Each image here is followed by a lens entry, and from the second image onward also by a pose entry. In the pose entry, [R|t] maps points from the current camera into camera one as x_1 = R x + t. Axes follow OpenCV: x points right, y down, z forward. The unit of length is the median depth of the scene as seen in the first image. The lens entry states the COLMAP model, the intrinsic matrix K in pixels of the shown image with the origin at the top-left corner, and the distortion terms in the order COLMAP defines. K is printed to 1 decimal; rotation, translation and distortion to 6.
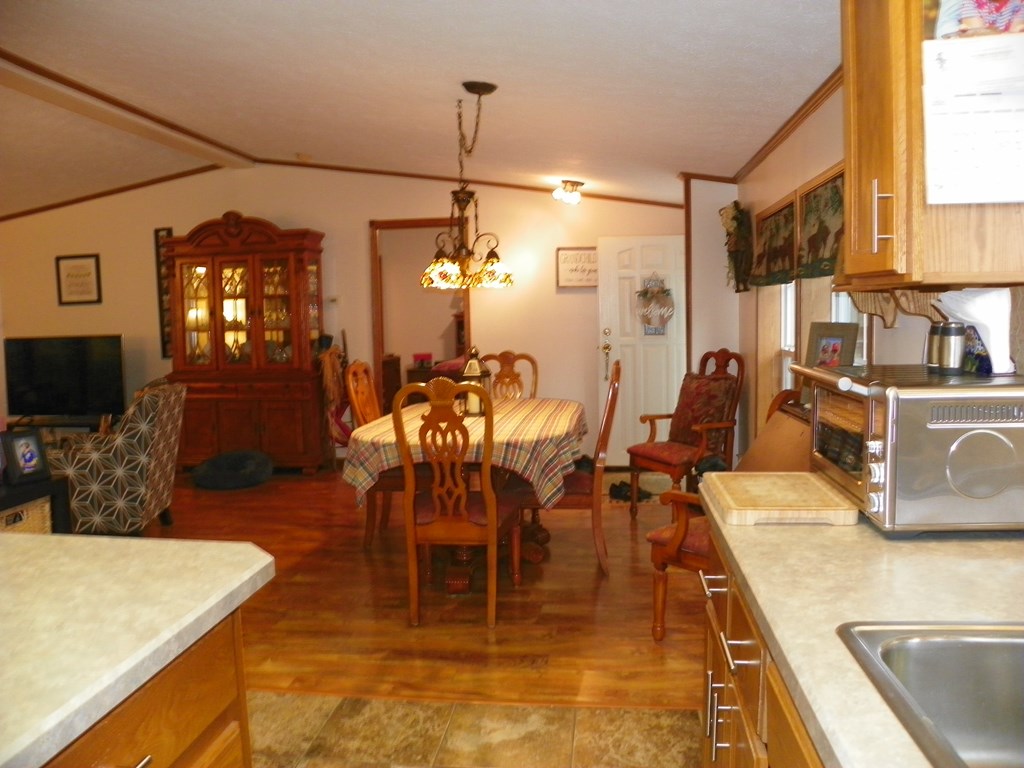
lens RADIAL K [[792.3, 0, 520.3], [0, 792.3, 379.5], [0, 0, 1]] dist [-0.144333, 0.084070]
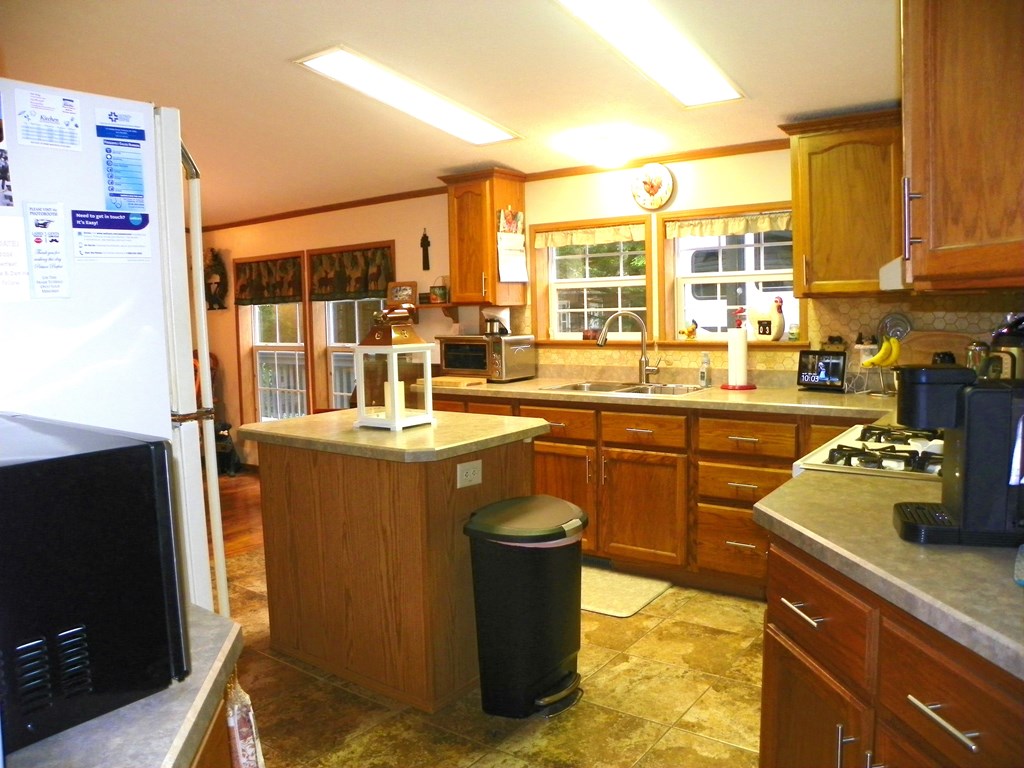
lens RADIAL K [[777.2, 0, 528.0], [0, 777.2, 379.6], [0, 0, 1]] dist [-0.149183, 0.072806]
pose [[0.488931, -0.069651, 0.869537, -0.633093], [0.088140, 0.995650, 0.030193, 0.027030], [-0.867858, 0.061879, 0.492944, -0.196497]]
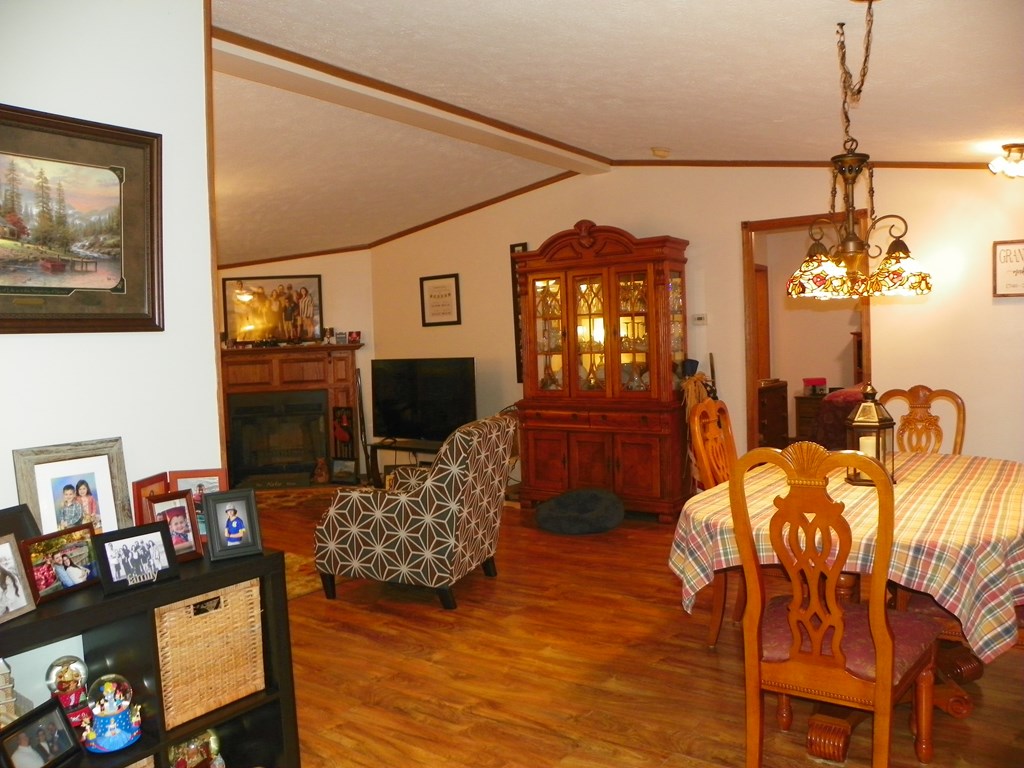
lens RADIAL K [[792.3, 0, 520.3], [0, 792.3, 379.5], [0, 0, 1]] dist [-0.144333, 0.084070]
pose [[0.878657, 0.013375, -0.477266, -0.004132], [-0.023594, 0.999603, -0.015423, -0.022771], [0.476870, 0.024812, 0.878624, 0.220706]]
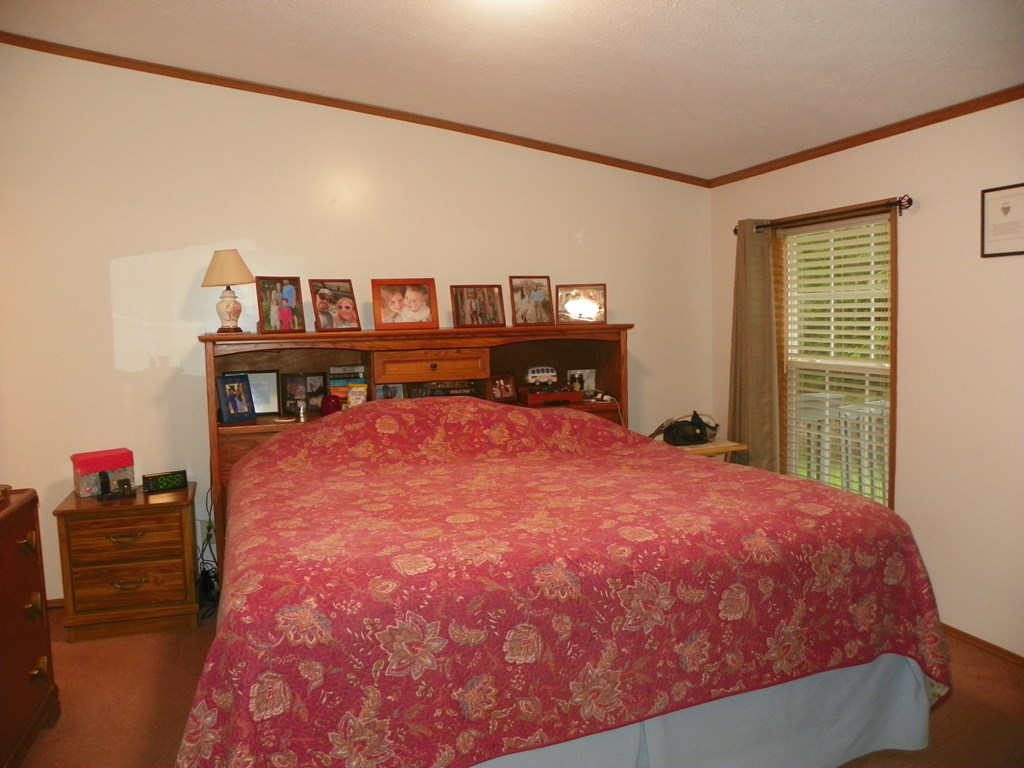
lens RADIAL K [[792.3, 0, 520.3], [0, 792.3, 379.5], [0, 0, 1]] dist [-0.144333, 0.084070]
pose [[0.905668, -0.028039, 0.423059, -0.210512], [0.037507, 0.999197, -0.014071, -0.111744], [-0.422324, 0.028611, 0.905993, 1.321622]]
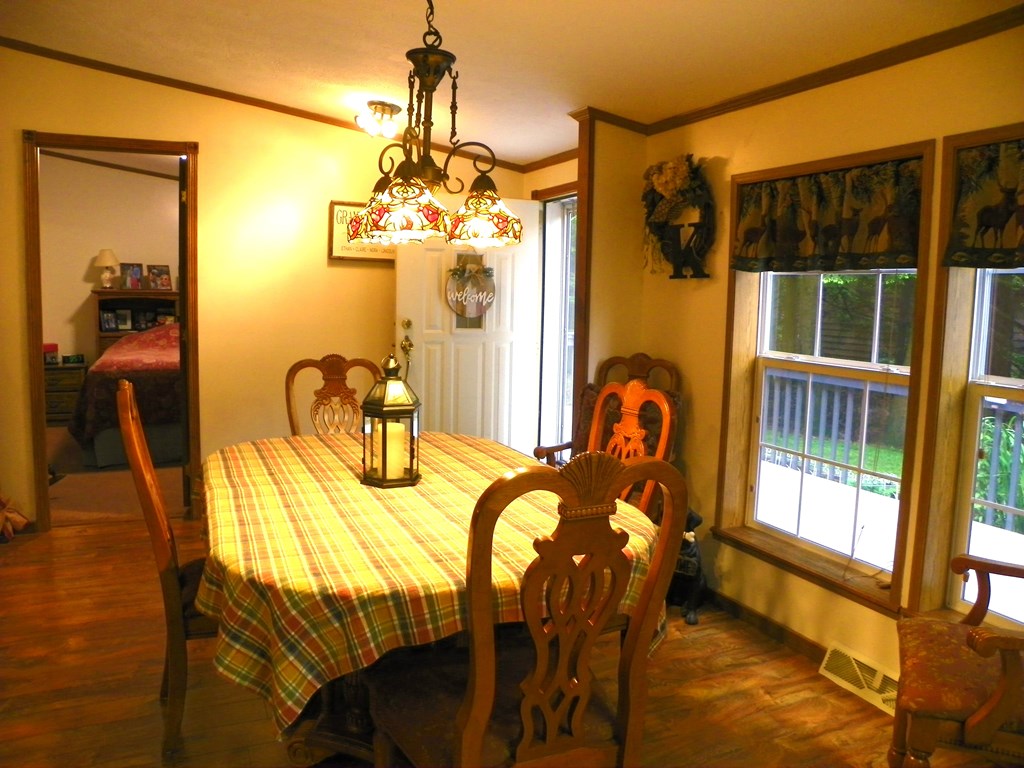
lens RADIAL K [[777.2, 0, 528.0], [0, 777.2, 379.6], [0, 0, 1]] dist [-0.149183, 0.072806]
pose [[0.851305, -0.017655, 0.524373, -0.213565], [0.005340, 0.999674, 0.024987, -0.031524], [-0.524643, -0.018472, 0.851122, 0.418877]]
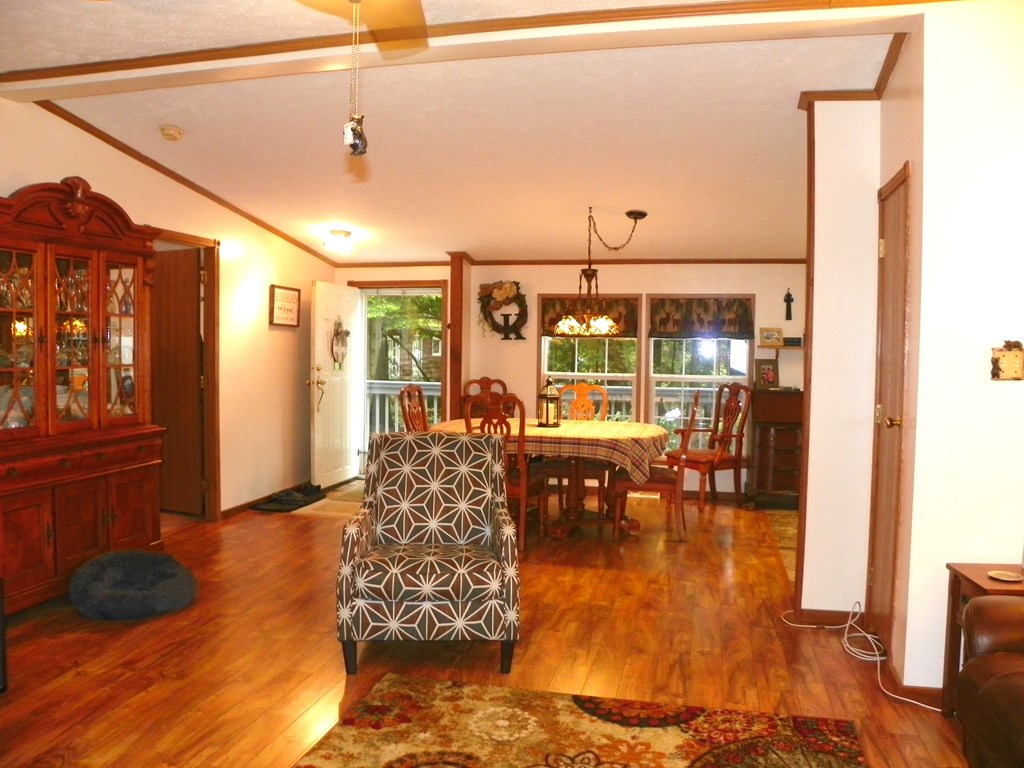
lens RADIAL K [[792.3, 0, 520.3], [0, 792.3, 379.5], [0, 0, 1]] dist [-0.144333, 0.084070]
pose [[0.108888, -0.023172, 0.993784, -1.198161], [0.069729, 0.997444, 0.015617, -0.050841], [-0.991605, 0.067595, 0.110225, 0.751310]]
